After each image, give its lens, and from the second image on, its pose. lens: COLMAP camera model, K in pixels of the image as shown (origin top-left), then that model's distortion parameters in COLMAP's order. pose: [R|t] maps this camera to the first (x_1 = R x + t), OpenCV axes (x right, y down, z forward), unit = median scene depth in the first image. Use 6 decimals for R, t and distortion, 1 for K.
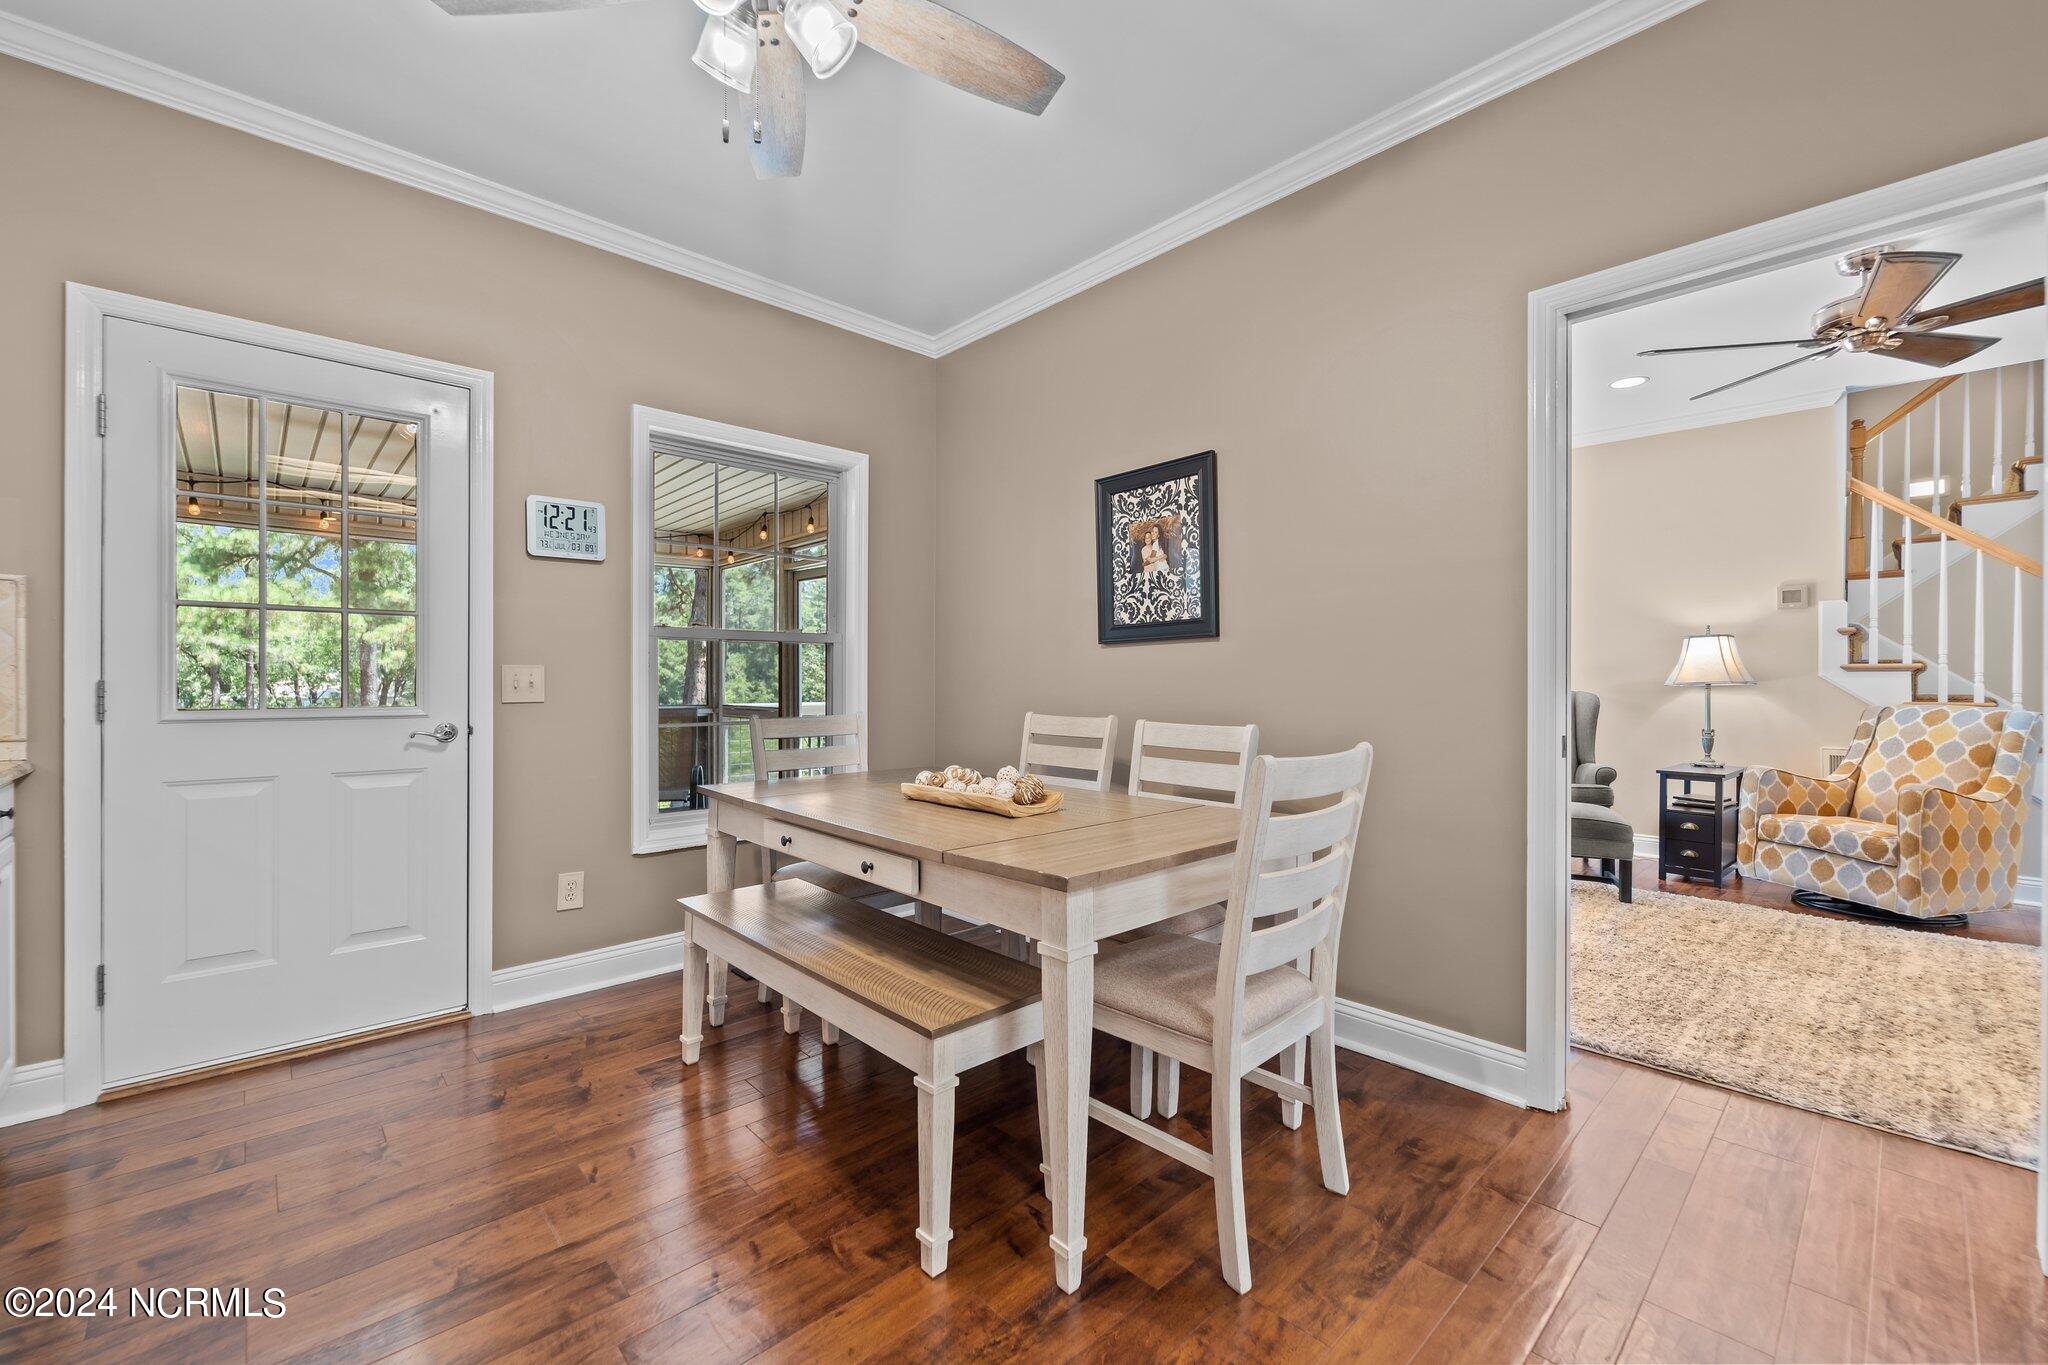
lens RADIAL K [[828.9, 0, 1025.6], [0, 828.9, 684.1], [0, 0, 1]] dist [-0.004891, -0.000323]
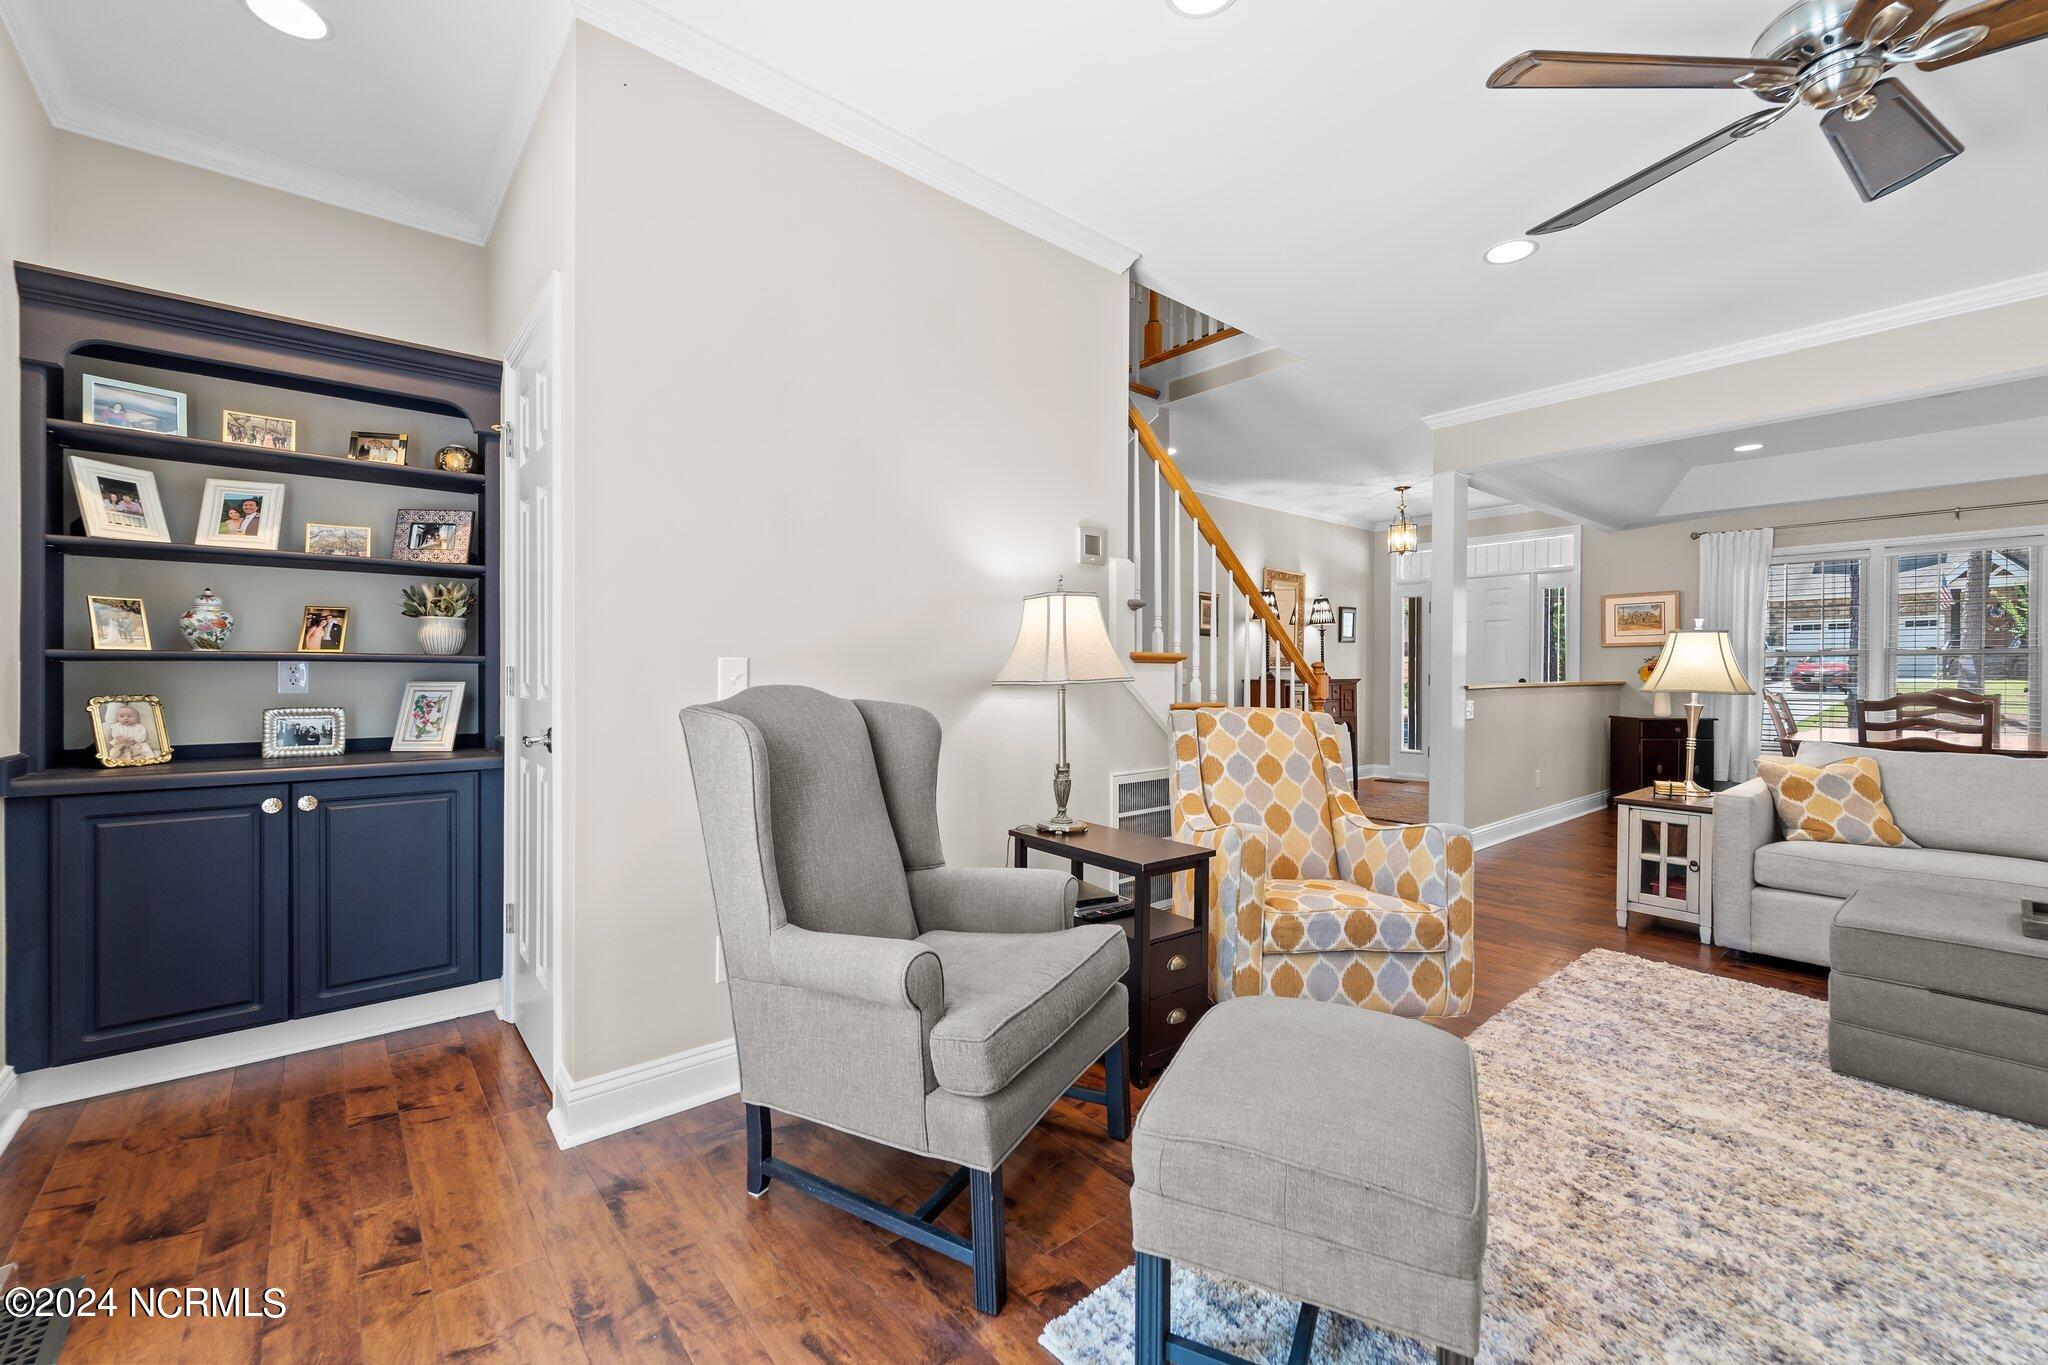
lens RADIAL K [[828.9, 0, 1021.8], [0, 828.9, 684.8], [0, 0, 1]] dist [-0.004891, -0.000323]
pose [[0.046451, -0.005554, 0.998905, 0.305103], [0.000690, 0.999984, 0.005528, -0.001552], [-0.998920, 0.000432, 0.046454, 1.118227]]
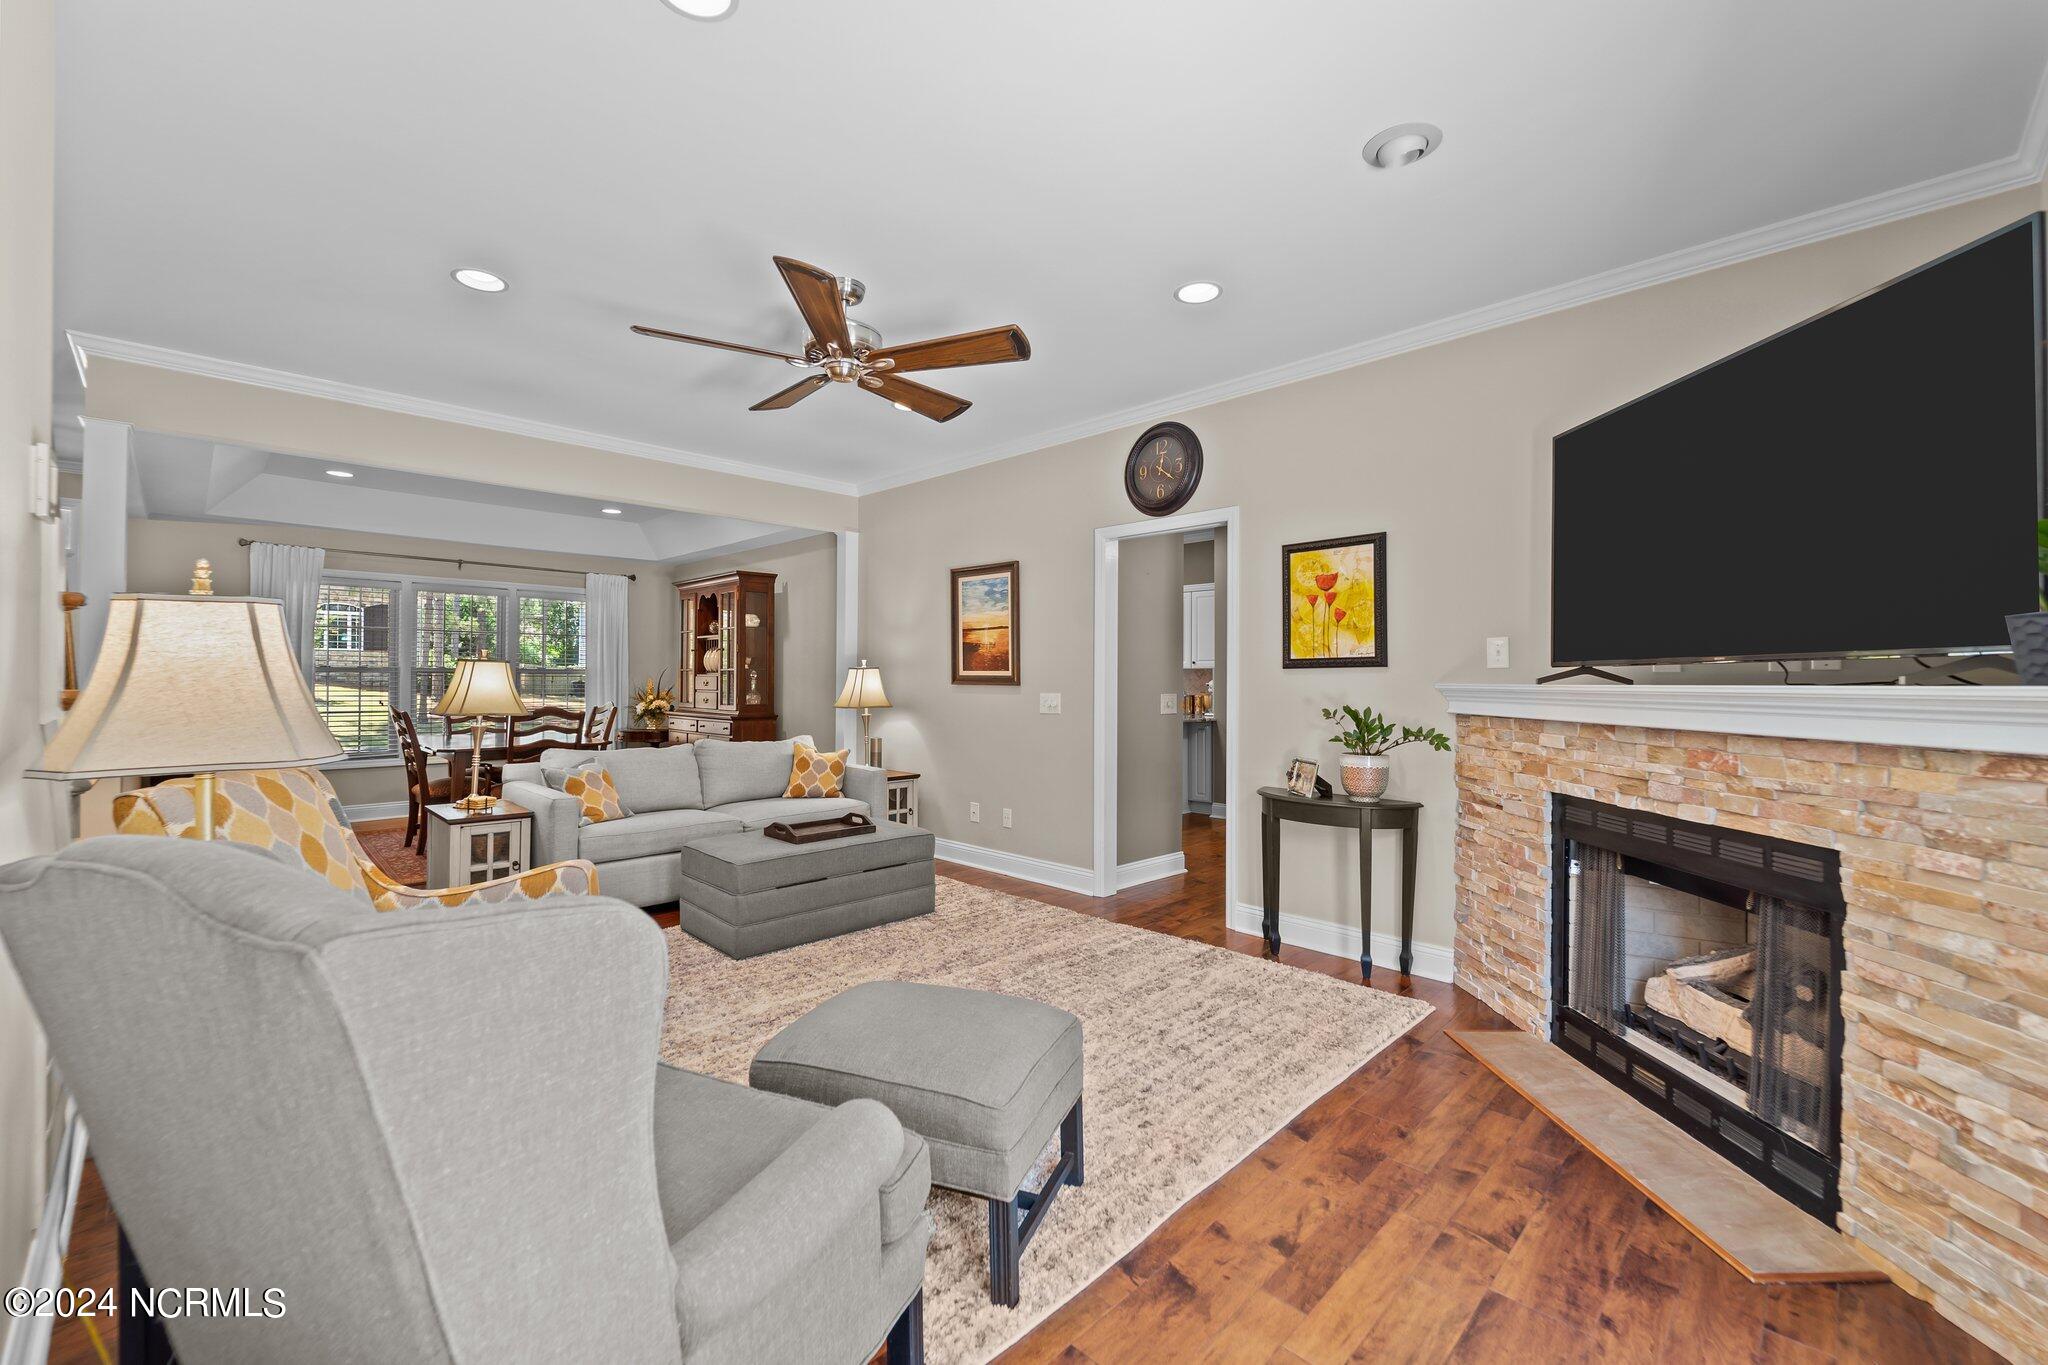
lens RADIAL K [[828.9, 0, 1020.9], [0, 828.9, 678.3], [0, 0, 1]] dist [-0.004891, -0.000323]
pose [[-0.999258, 0.004592, -0.038230, 0.478392], [0.004517, 0.999988, 0.002048, -0.018000], [0.038239, 0.001874, -0.999267, 1.311782]]
